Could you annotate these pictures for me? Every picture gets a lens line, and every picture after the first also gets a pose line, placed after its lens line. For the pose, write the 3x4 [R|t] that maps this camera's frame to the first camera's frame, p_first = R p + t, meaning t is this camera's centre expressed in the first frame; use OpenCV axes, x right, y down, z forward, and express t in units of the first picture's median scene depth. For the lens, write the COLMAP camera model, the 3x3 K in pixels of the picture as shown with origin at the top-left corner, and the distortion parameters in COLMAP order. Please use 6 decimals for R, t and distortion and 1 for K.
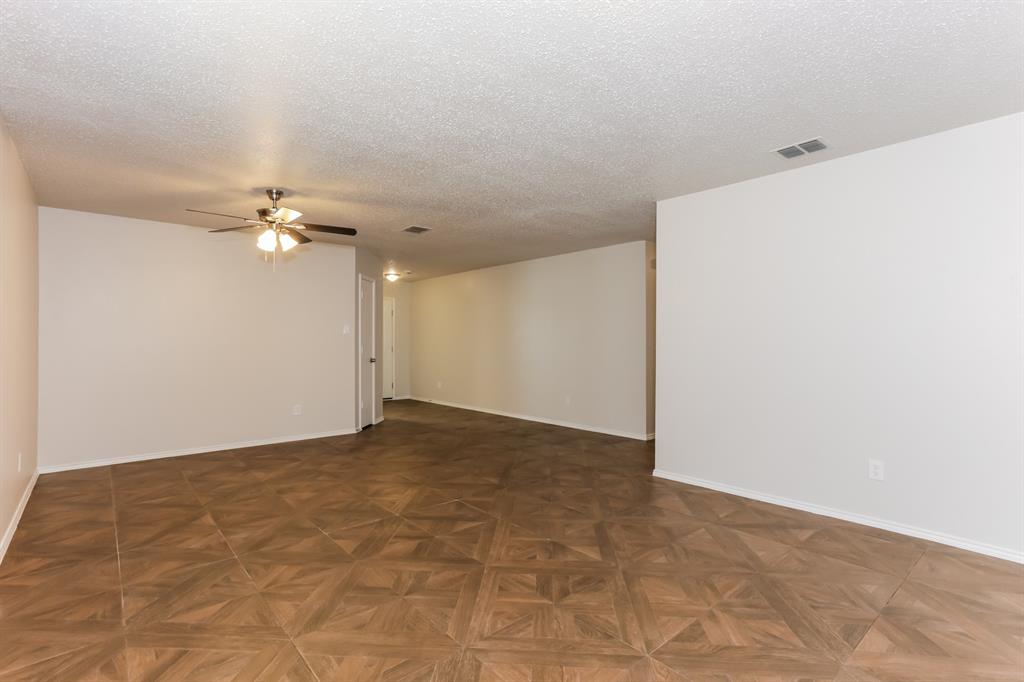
lens RADIAL K [[488.3, 0, 506.7], [0, 488.3, 344.0], [0, 0, 1]] dist [-0.036646, 0.029328]
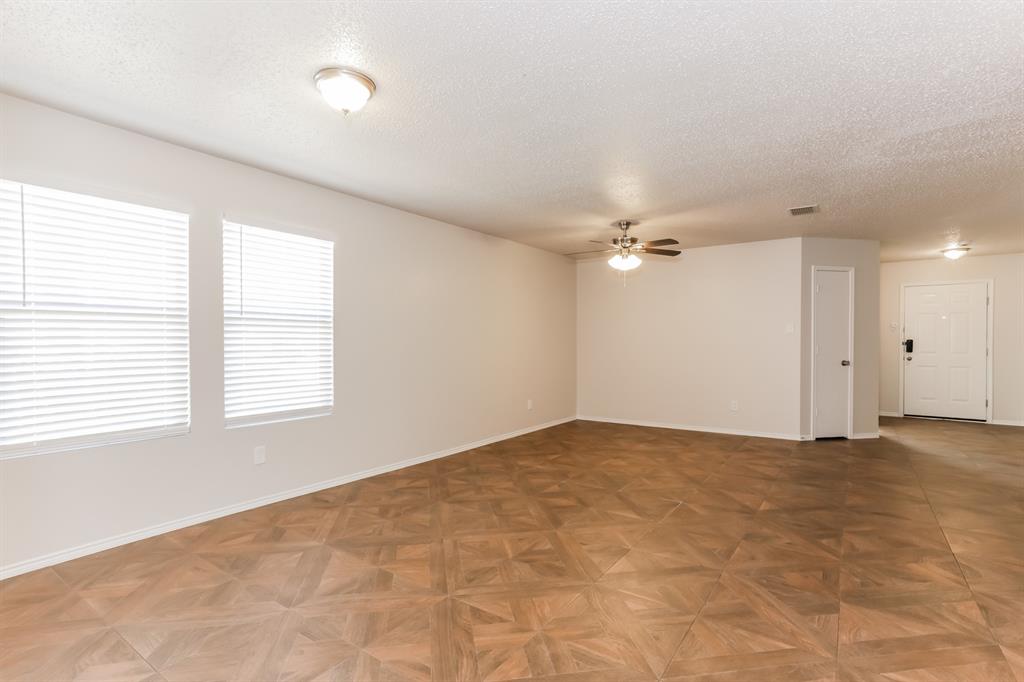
lens RADIAL K [[488.3, 0, 506.7], [0, 488.3, 344.0], [0, 0, 1]] dist [-0.036646, 0.029328]
pose [[0.242684, 0.004768, -0.970094, 0.915619], [-0.003338, 0.999986, 0.004080, -0.002063], [0.970100, 0.002248, 0.242697, 0.505704]]
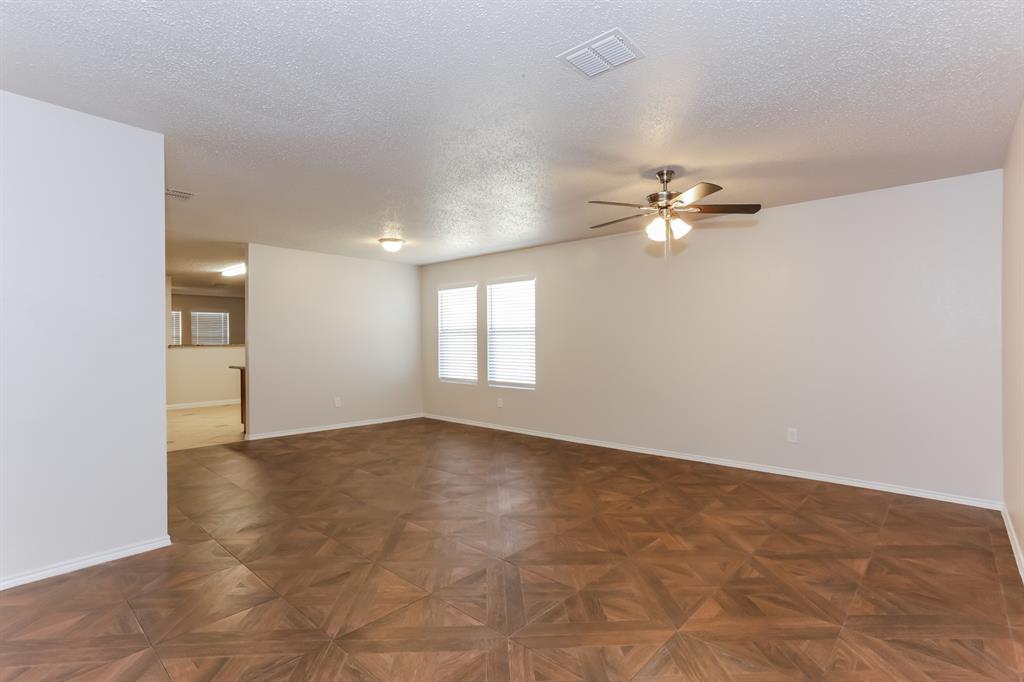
lens RADIAL K [[488.3, 0, 506.7], [0, 488.3, 344.0], [0, 0, 1]] dist [-0.036646, 0.029328]
pose [[-0.992352, 0.003293, -0.123393, -0.109249], [0.002763, 0.999986, 0.004468, -0.008673], [0.123406, 0.004093, -0.992348, 2.424909]]
